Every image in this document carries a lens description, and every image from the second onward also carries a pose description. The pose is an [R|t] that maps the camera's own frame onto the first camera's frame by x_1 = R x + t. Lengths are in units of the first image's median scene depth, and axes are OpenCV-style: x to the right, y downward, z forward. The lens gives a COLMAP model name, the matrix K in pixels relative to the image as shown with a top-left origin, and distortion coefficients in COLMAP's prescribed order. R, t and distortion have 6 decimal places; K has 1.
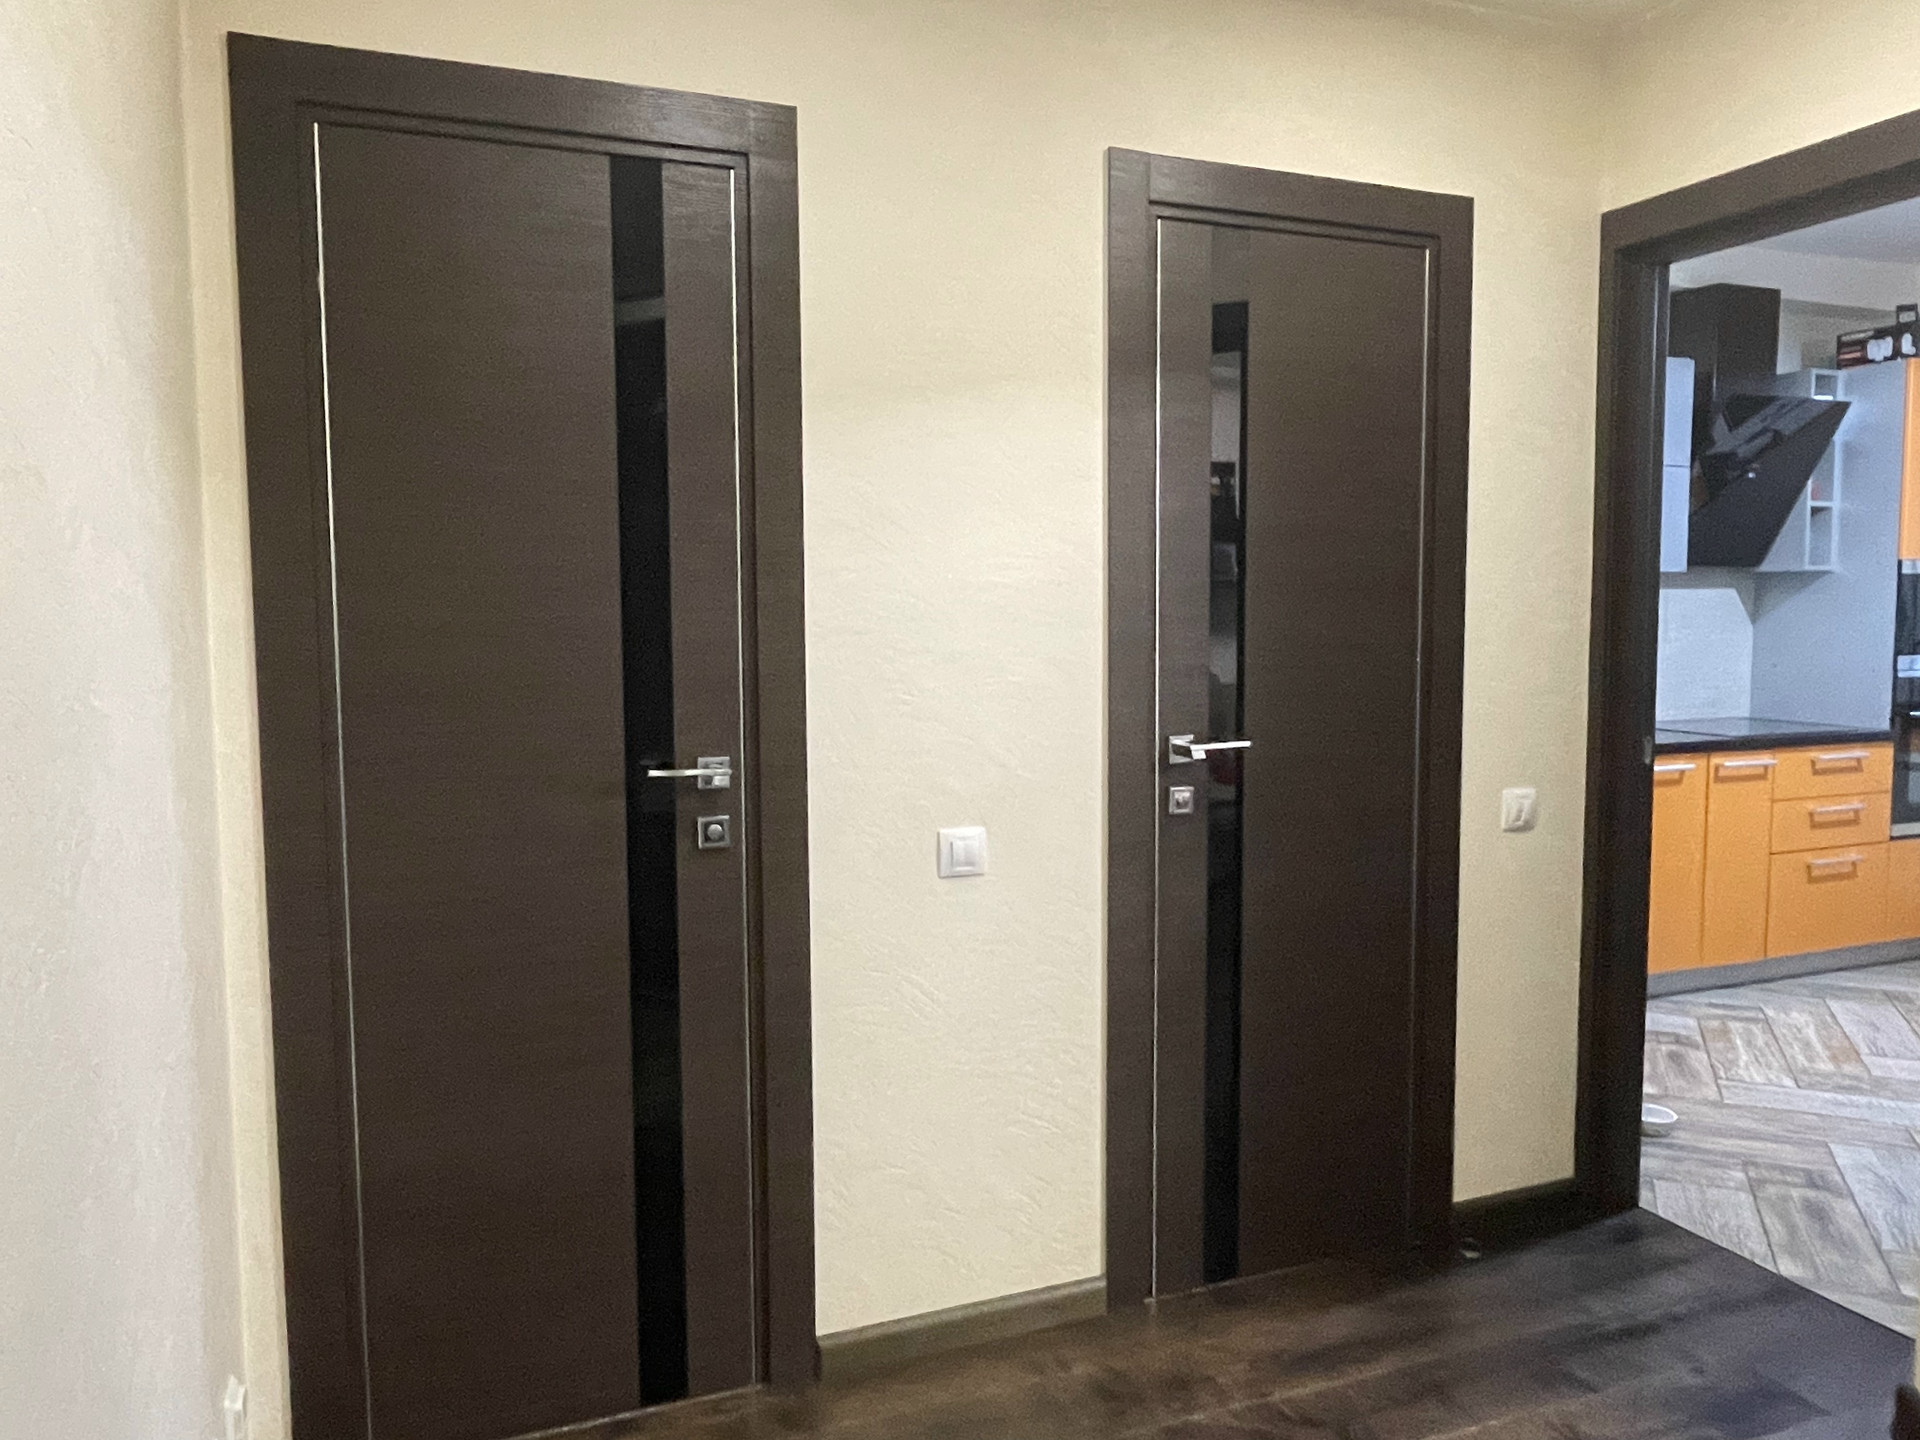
lens RADIAL K [[1372.8, 0, 941.8], [0, 1372.8, 703.7], [0, 0, 1]] dist [0.003290, -0.007507]
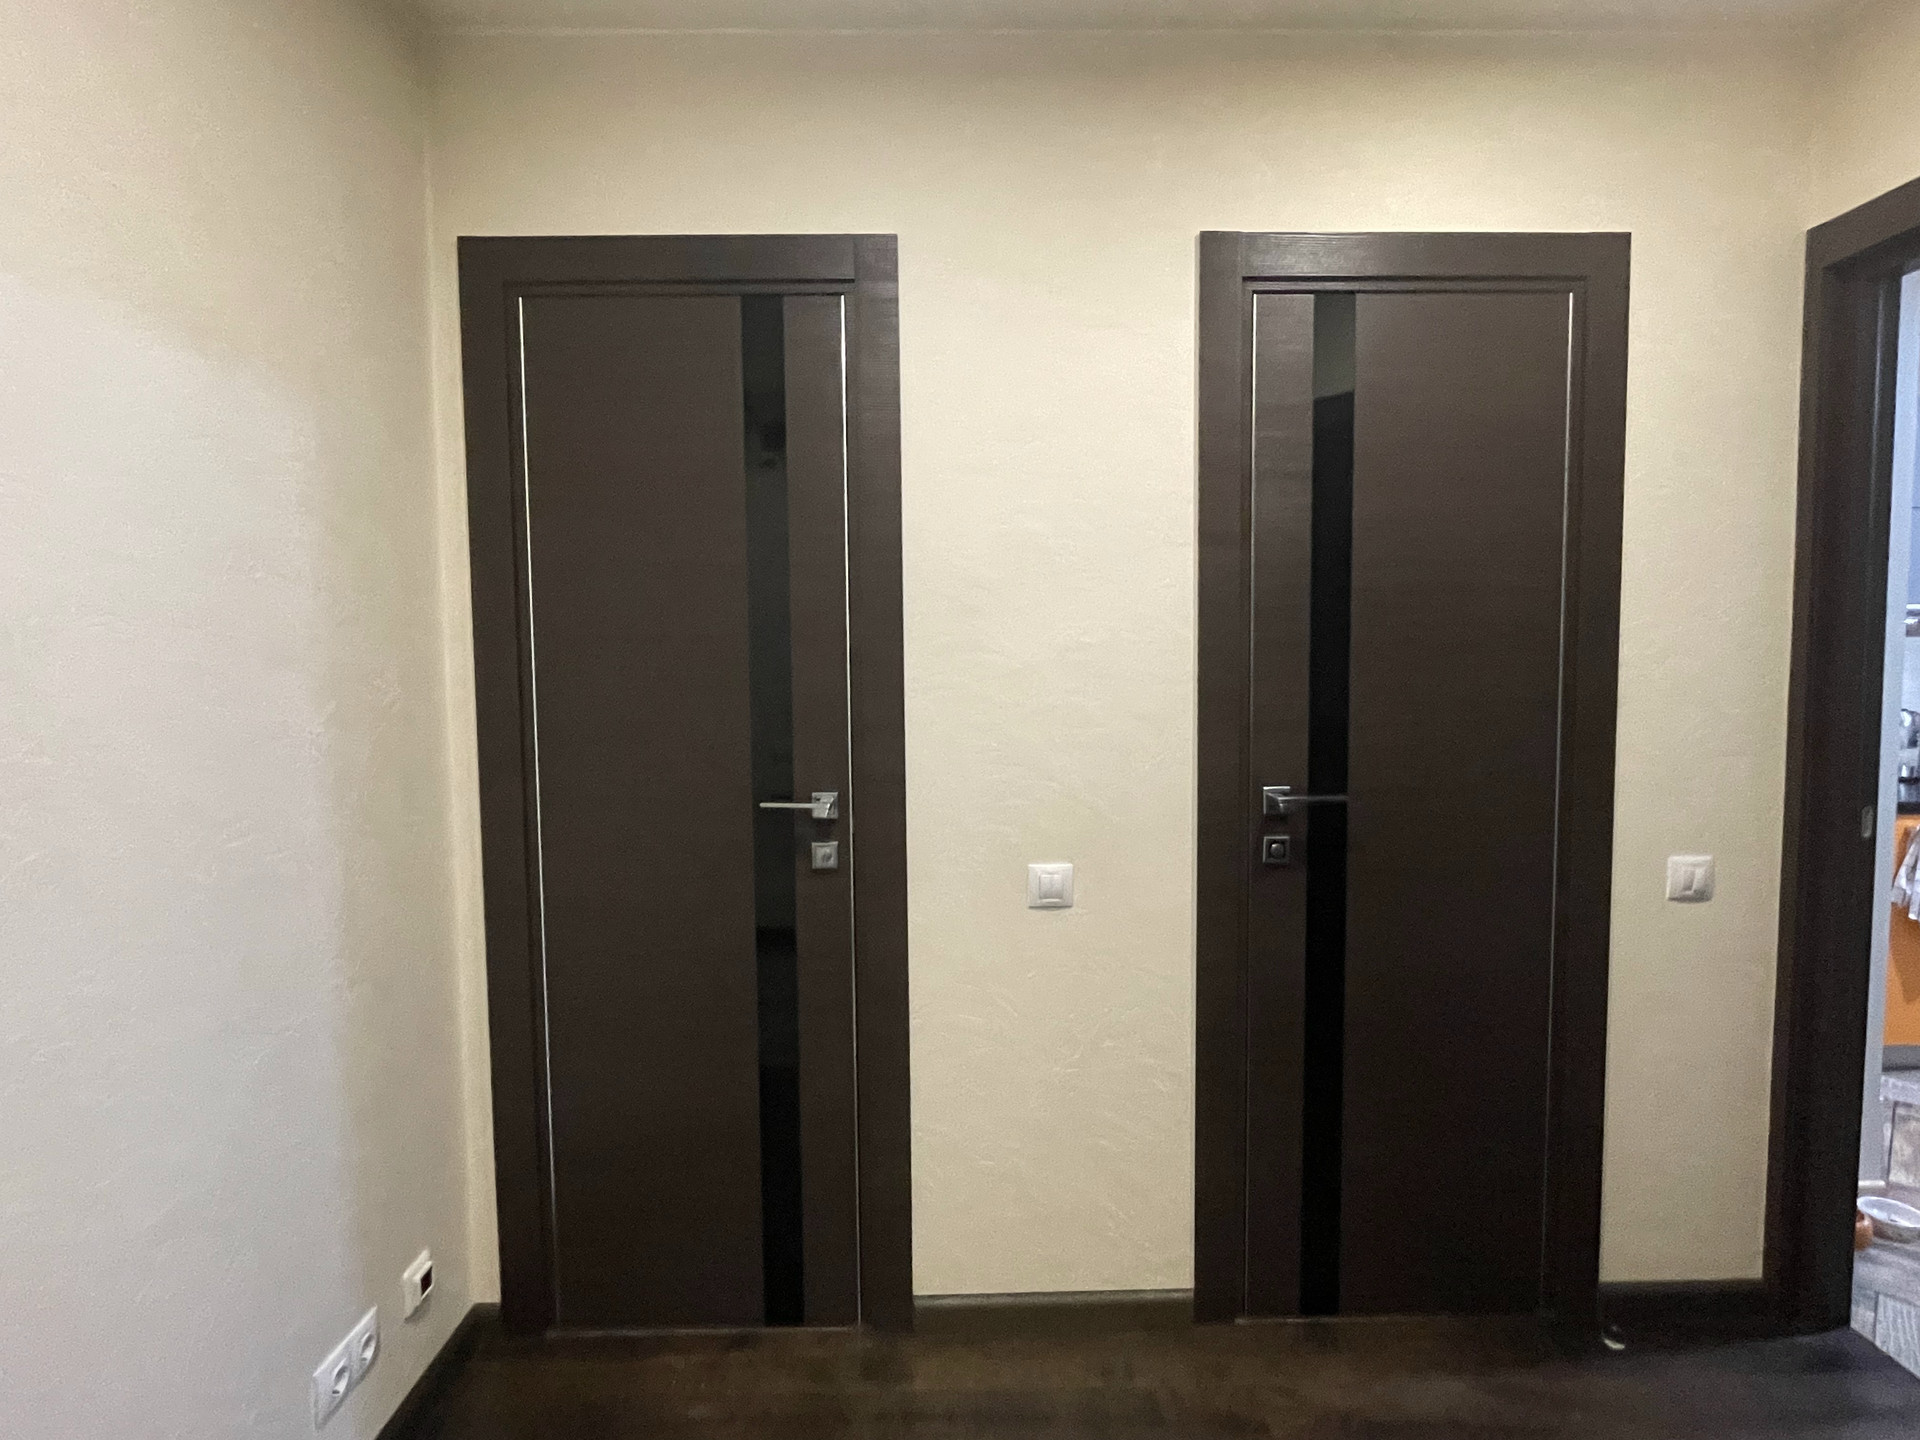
lens RADIAL K [[989.4, 0, 963.7], [0, 989.4, 710.3], [0, 0, 1]] dist [0.002650, -0.002538]
pose [[0.934433, 0.017924, -0.355689, 0.199098], [-0.020767, 0.999776, -0.004178, -0.024786], [0.355534, 0.011291, 0.934595, 0.193700]]
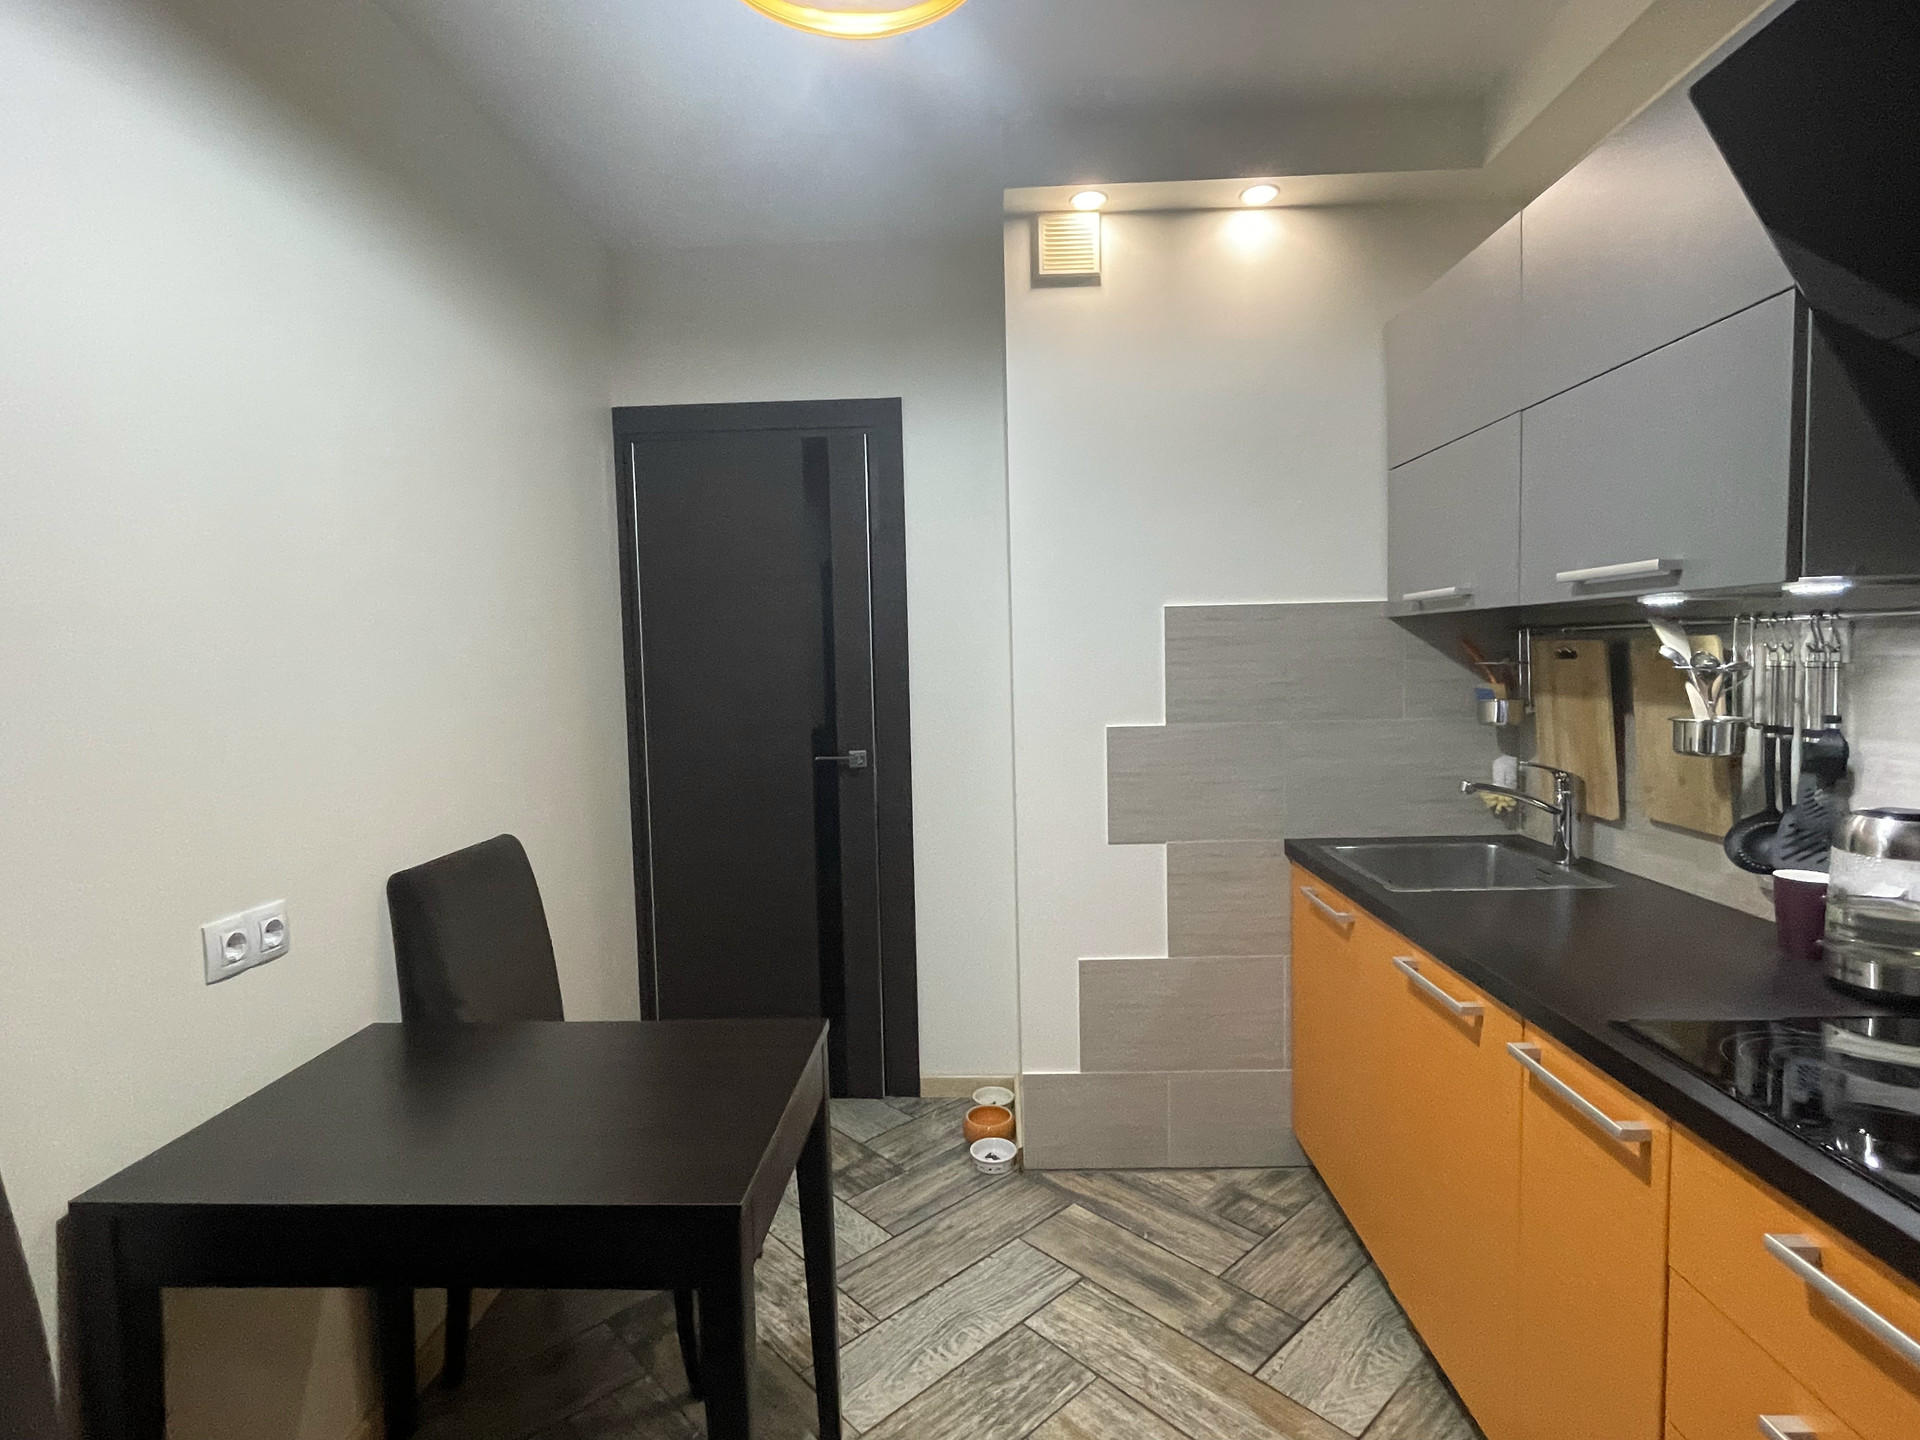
lens RADIAL K [[957.3, 0, 960.5], [0, 957.3, 721.0], [0, 0, 1]] dist [-0.004334, 0.000485]
pose [[-0.390743, 0.076636, -0.917304, 1.425883], [-0.043962, 0.993838, 0.101756, -0.125869], [0.919449, 0.080087, -0.384966, 1.497290]]
